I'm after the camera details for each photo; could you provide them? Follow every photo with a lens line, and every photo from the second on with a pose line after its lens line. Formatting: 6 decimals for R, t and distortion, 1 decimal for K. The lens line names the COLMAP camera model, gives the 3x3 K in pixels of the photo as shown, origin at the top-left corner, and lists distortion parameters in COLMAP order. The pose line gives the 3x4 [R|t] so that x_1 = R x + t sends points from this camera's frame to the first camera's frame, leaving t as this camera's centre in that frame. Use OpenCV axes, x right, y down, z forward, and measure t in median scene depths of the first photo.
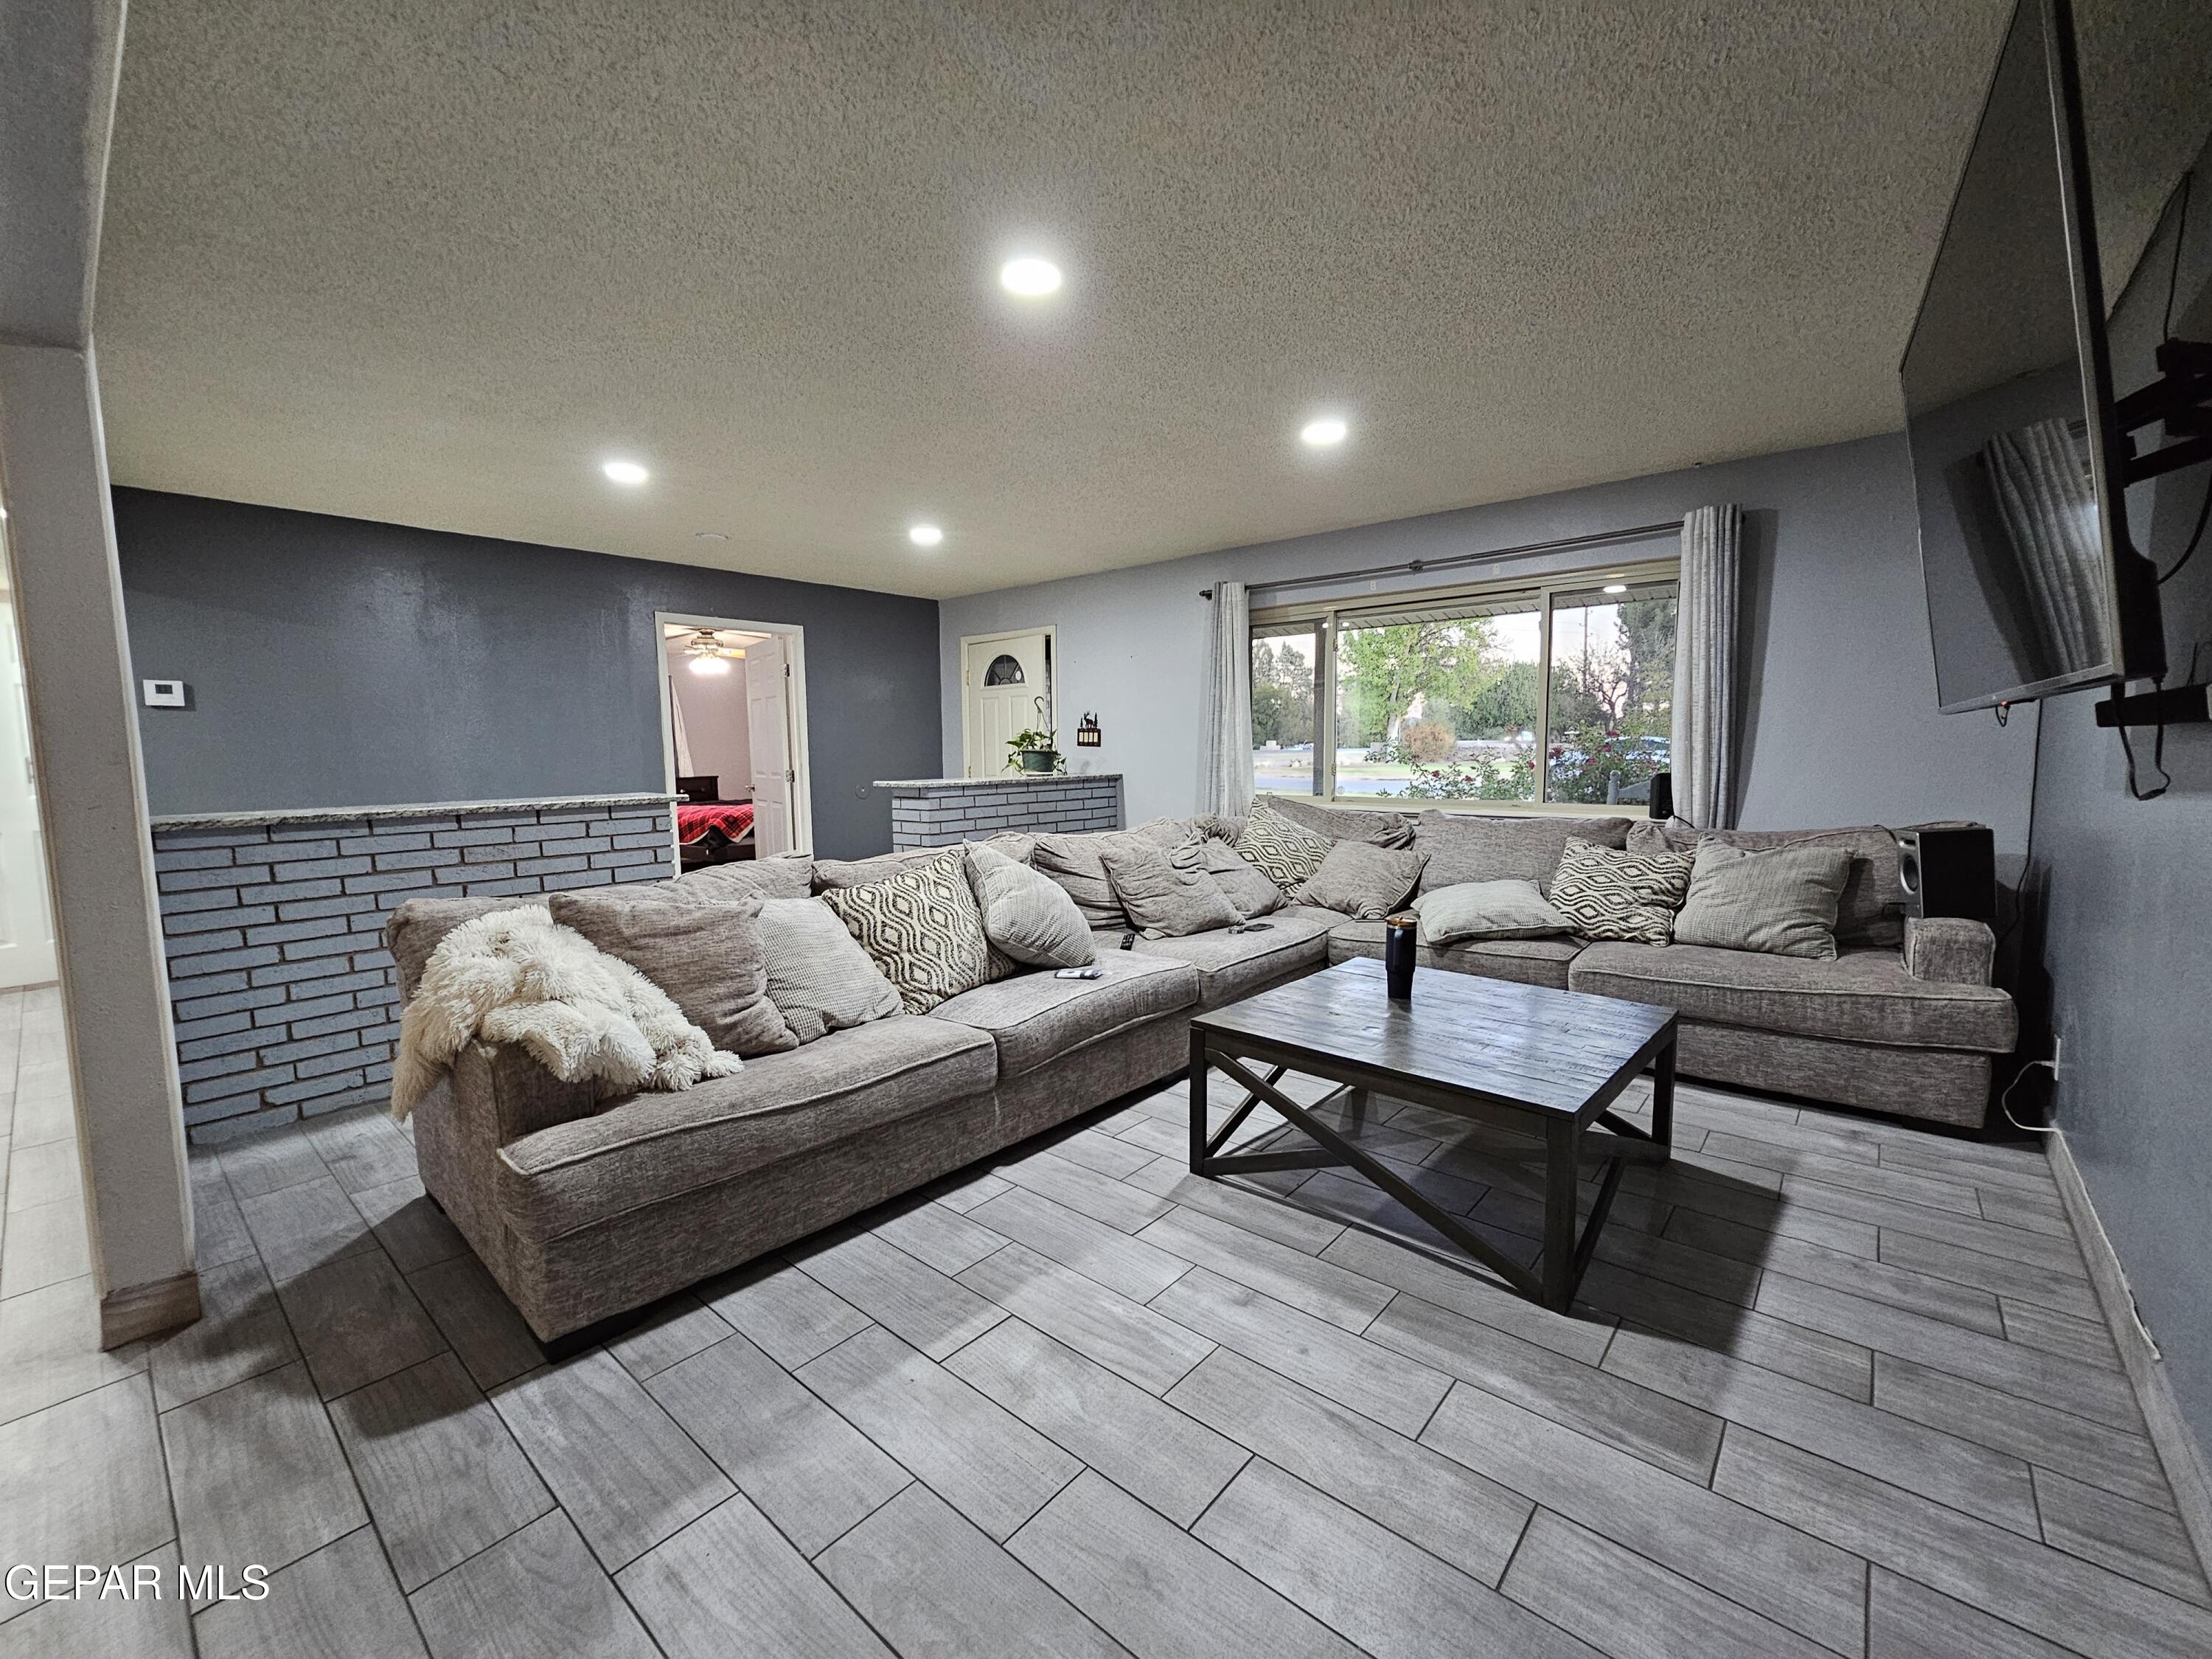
lens RADIAL K [[902.0, 0, 1106.0], [0, 902.0, 829.5], [0, 0, 1]] dist [-0.003956, 0.004204]
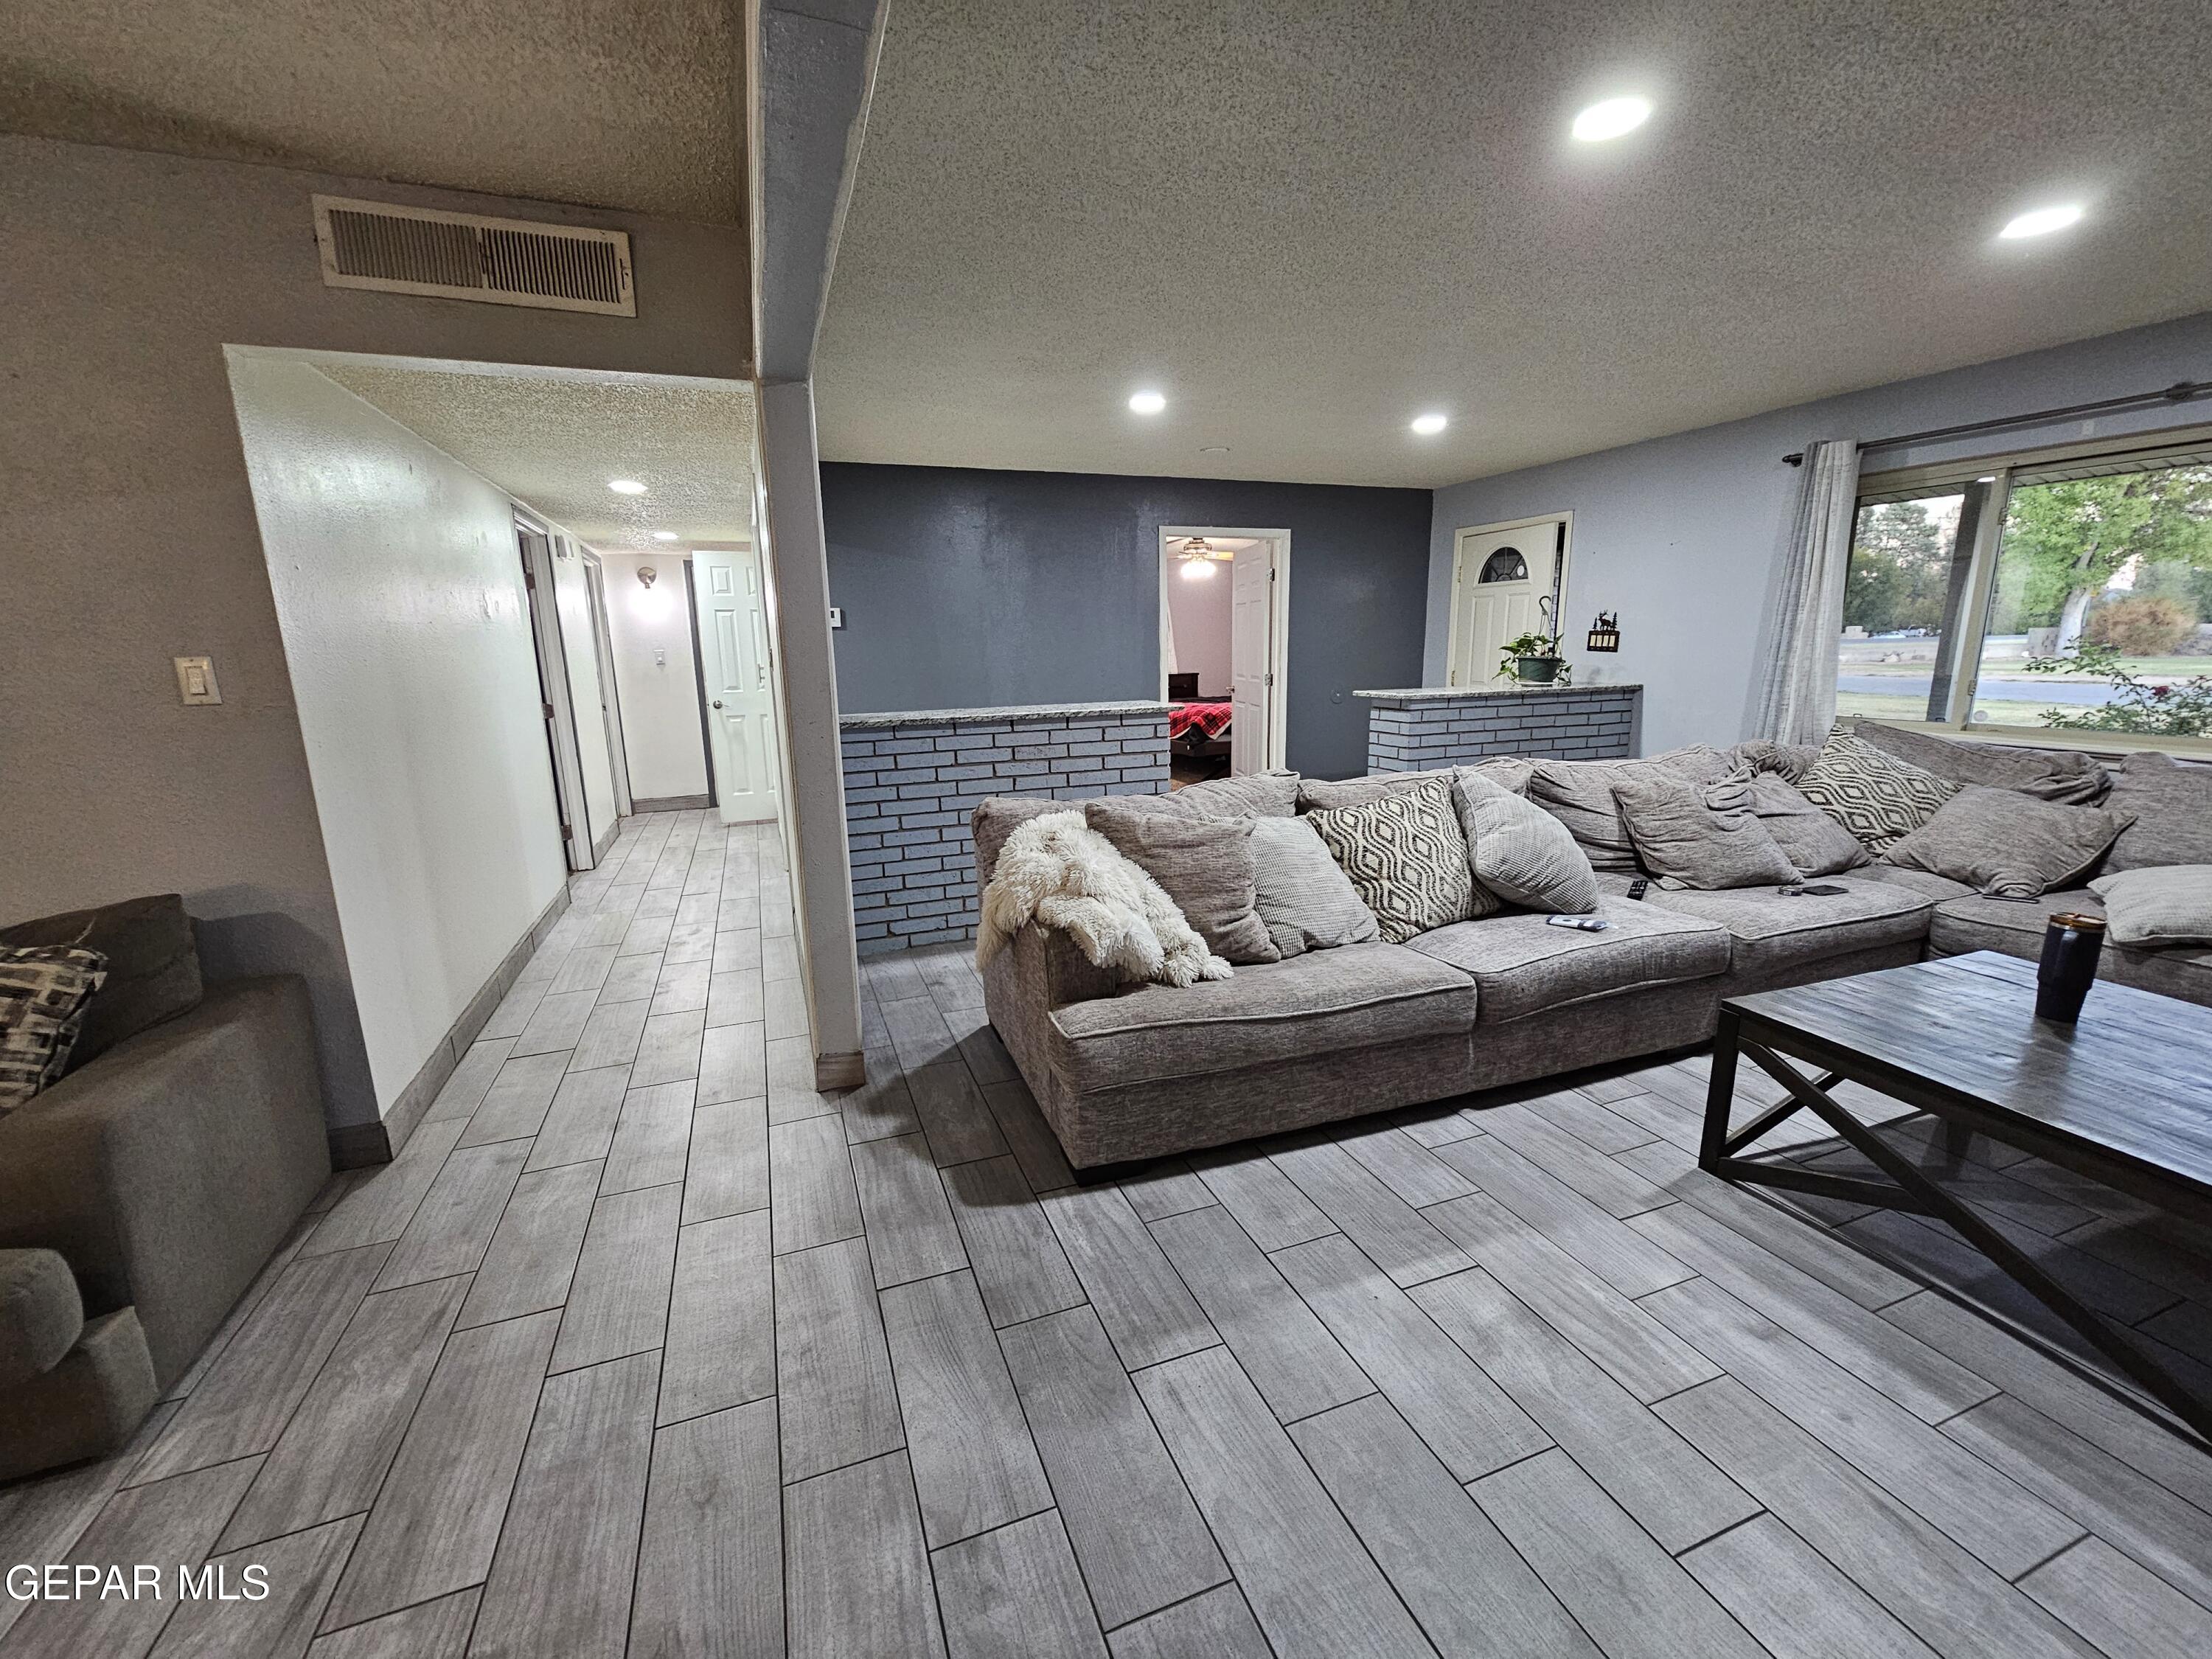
lens RADIAL K [[907.0, 0, 1106.0], [0, 907.0, 829.5], [0, 0, 1]] dist [-0.004770, 0.000495]
pose [[0.878016, 0.093231, -0.469464, -0.029247], [-0.037115, 0.991154, 0.127419, -0.035498], [0.477190, -0.094451, 0.873710, -0.016526]]
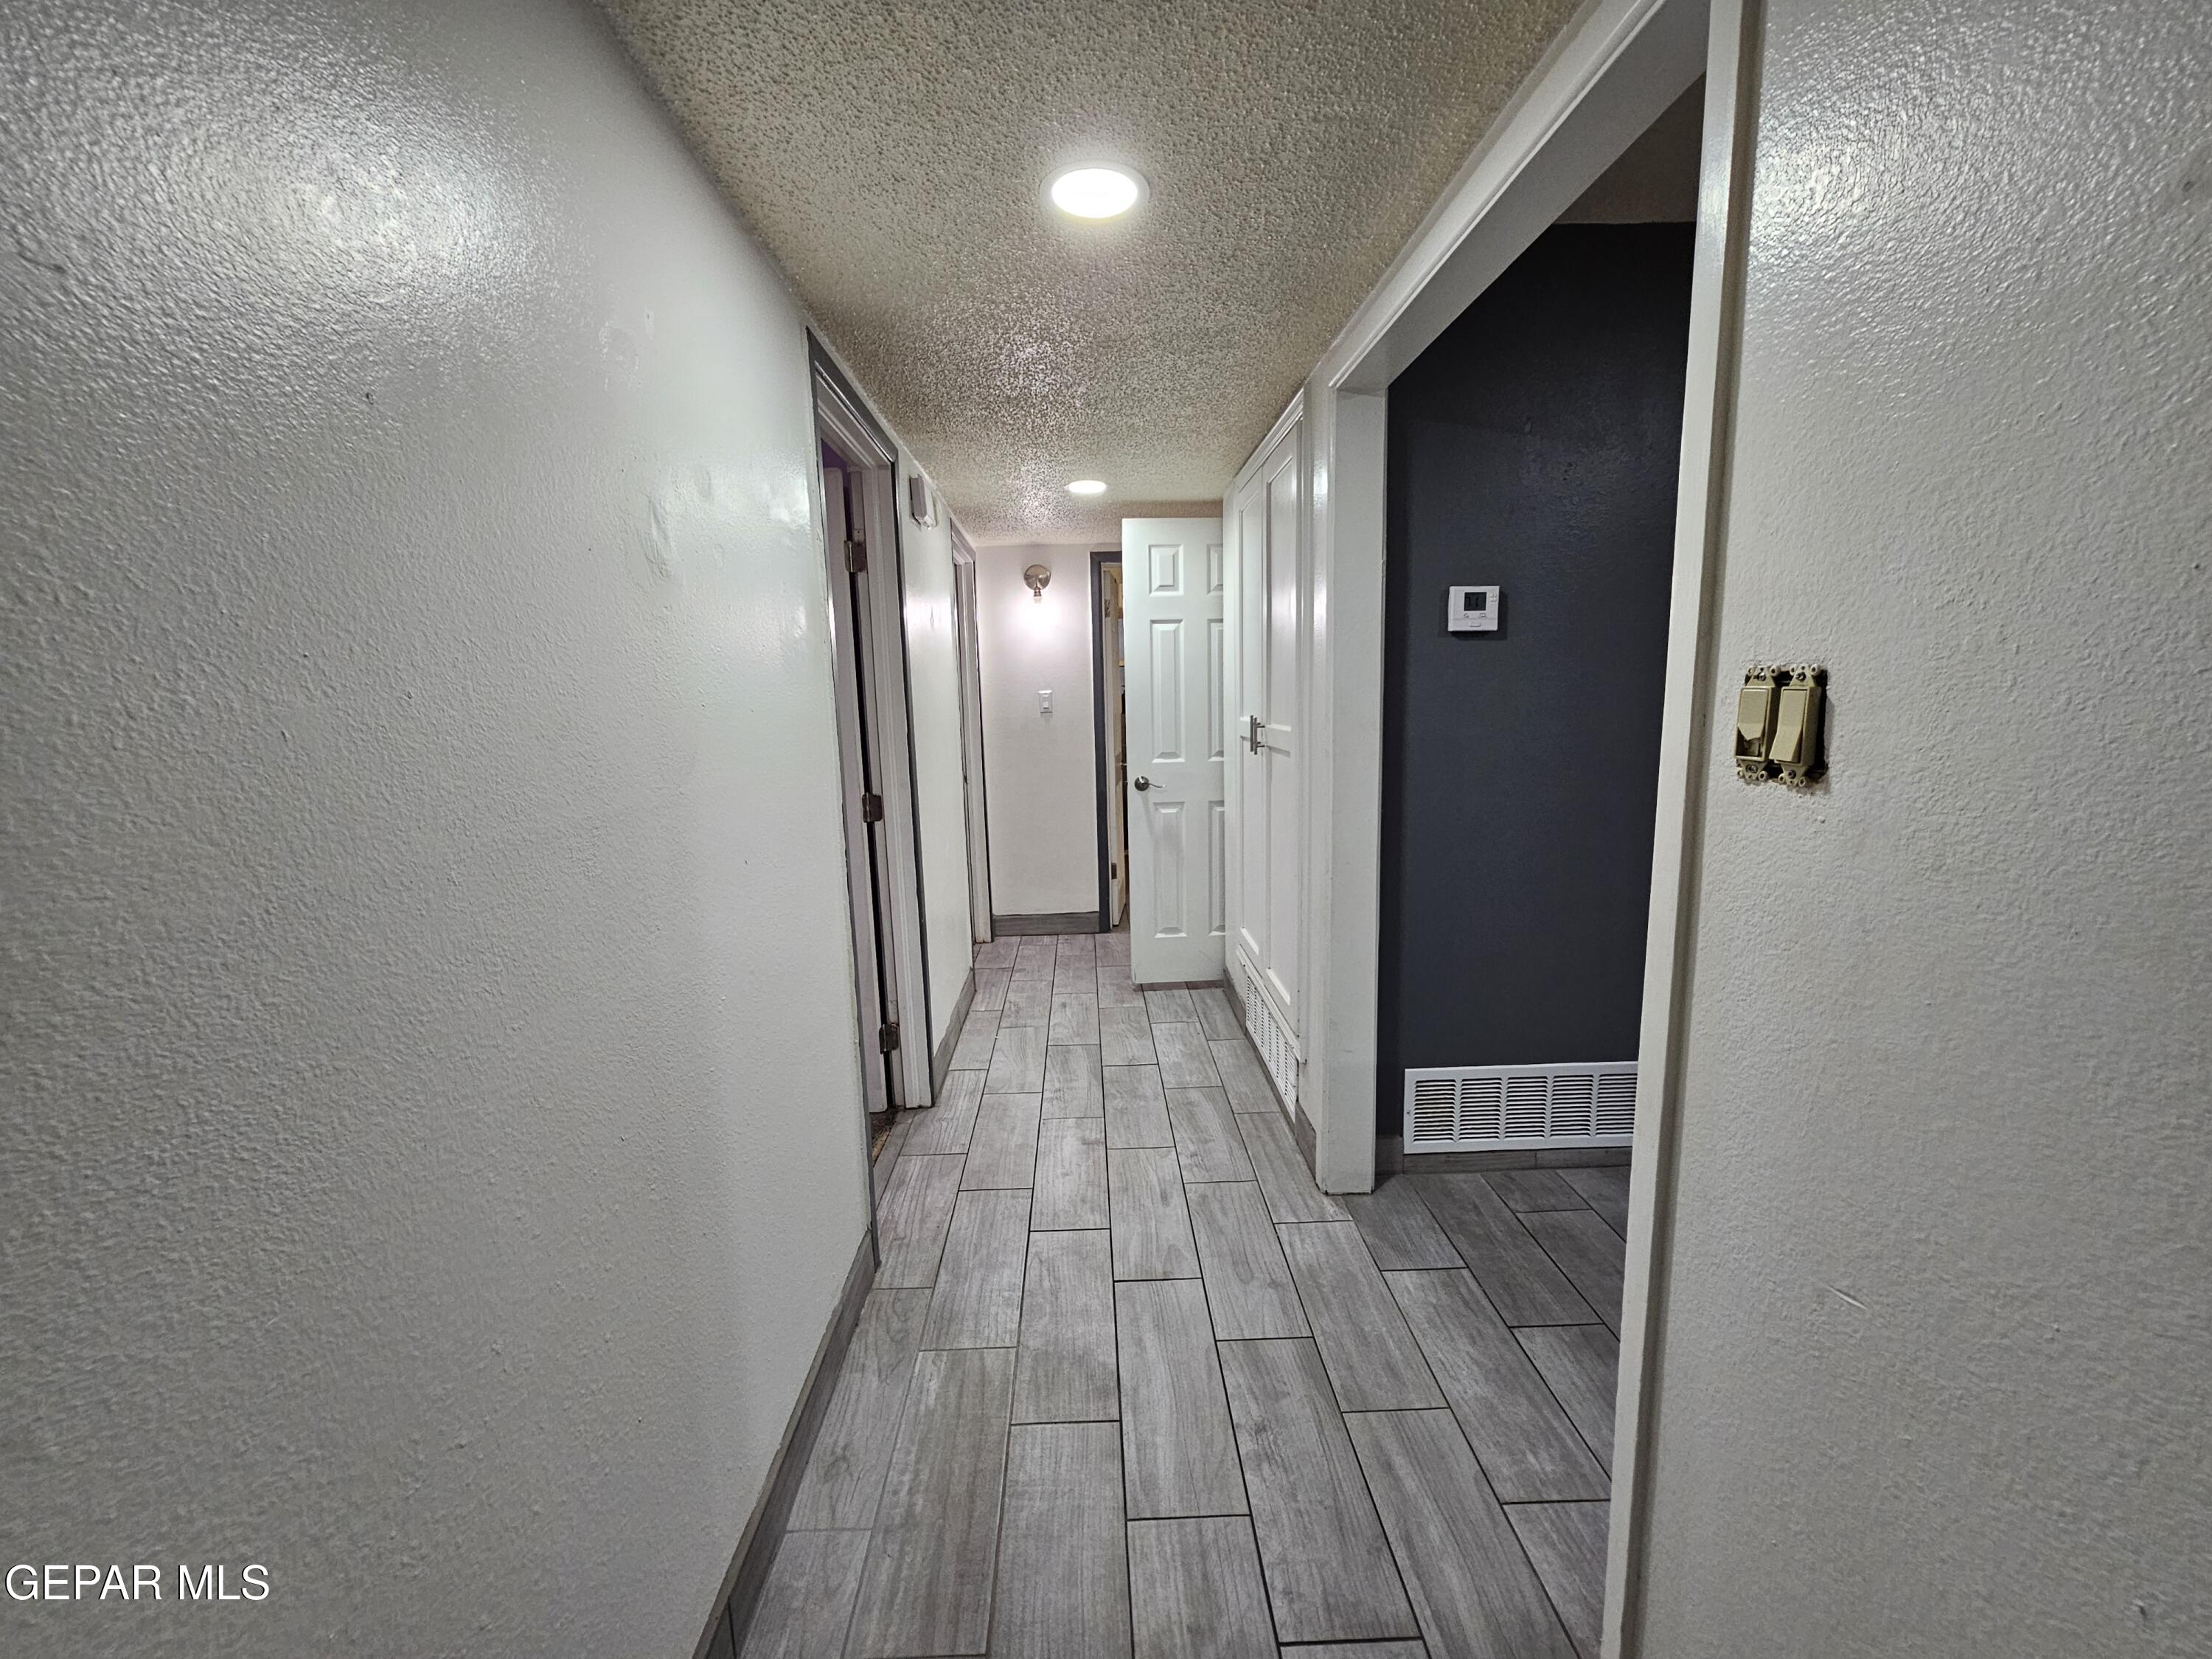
lens RADIAL K [[903.6, 0, 1098.2], [0, 903.6, 833.9], [0, 0, 1]] dist [-0.000114, 0.000068]
pose [[0.661916, 0.109498, -0.741537, -0.659916], [-0.053223, 0.993641, 0.099217, -0.059464], [0.747686, -0.026207, 0.663535, 0.376545]]
